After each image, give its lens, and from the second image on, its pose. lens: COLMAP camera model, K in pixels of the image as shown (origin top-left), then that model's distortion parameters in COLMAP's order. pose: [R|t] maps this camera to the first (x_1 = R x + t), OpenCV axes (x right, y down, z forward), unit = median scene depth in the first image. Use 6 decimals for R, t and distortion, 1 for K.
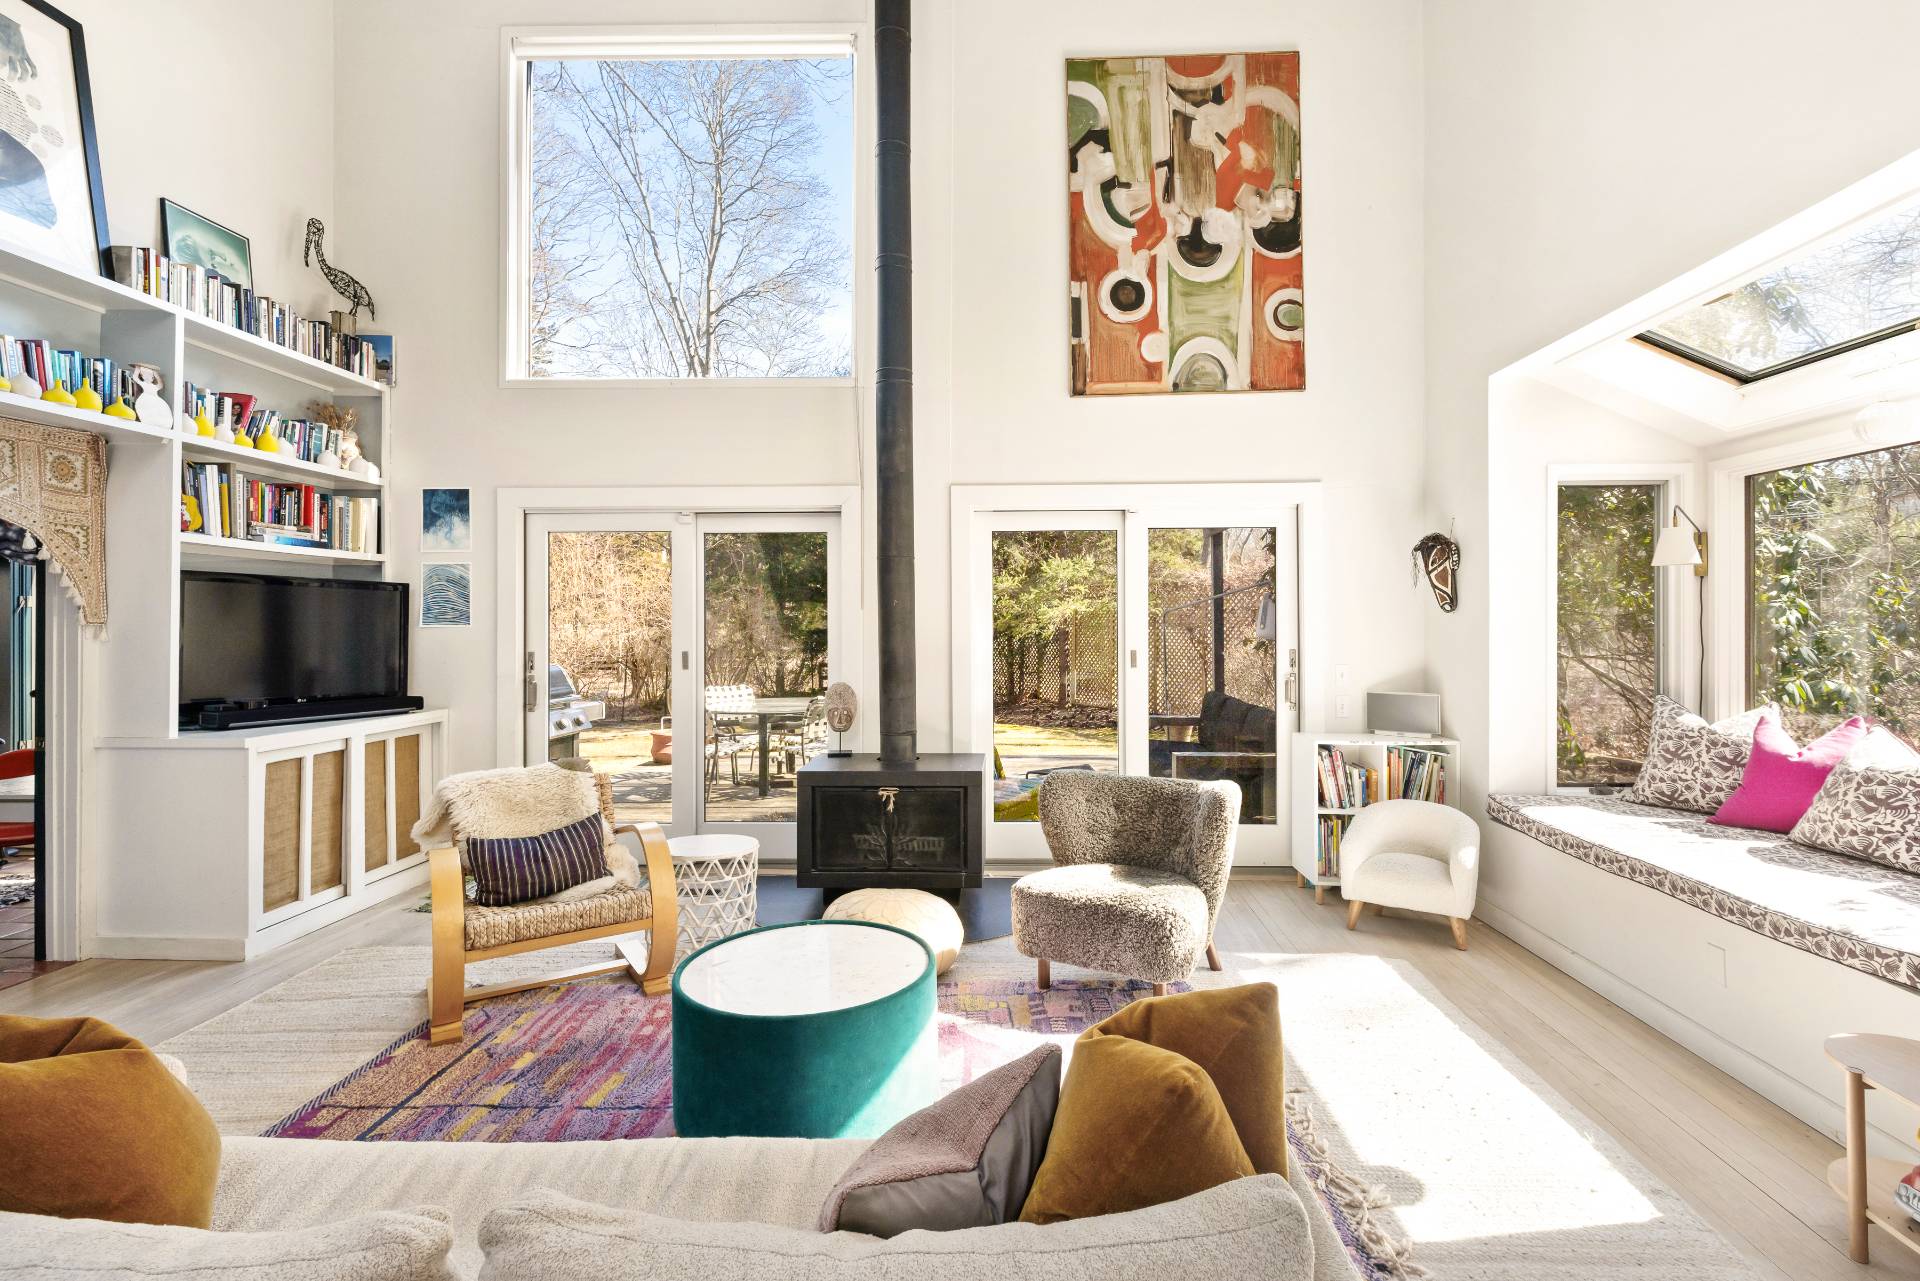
lens RADIAL K [[916.5, 0, 963.2], [0, 916.5, 627.2], [0, 0, 1]] dist [0.001981, 0.000197]
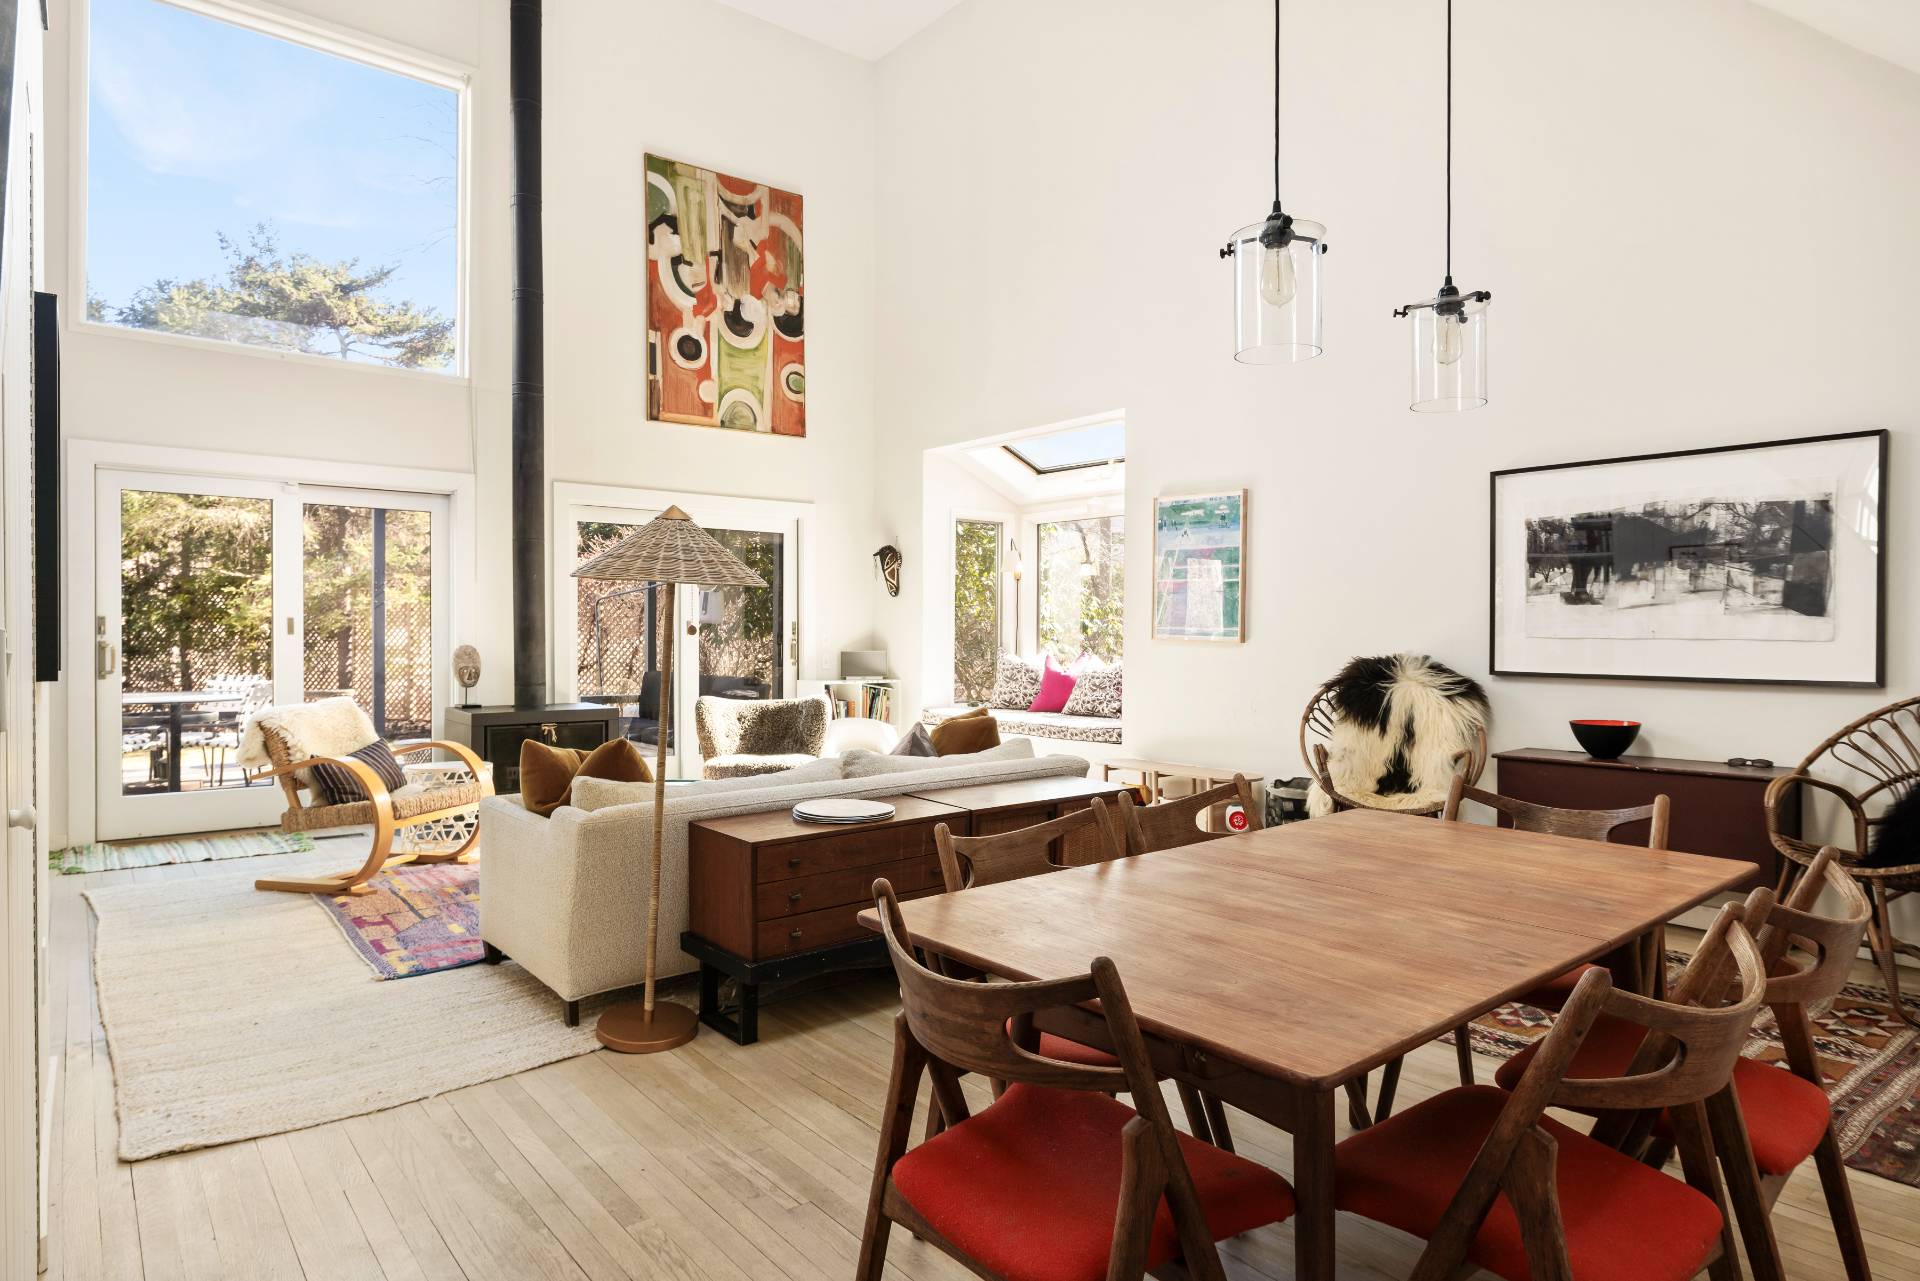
lens RADIAL K [[1077.6, 0, 960.0], [0, 1077.6, 640.5], [0, 0, 1]] dist [-0.000427, -0.000220]
pose [[0.758530, -0.000717, 0.651637, -0.527610], [-0.005937, 0.999950, 0.008012, 0.038882], [-0.651611, -0.009946, 0.758488, -0.416369]]
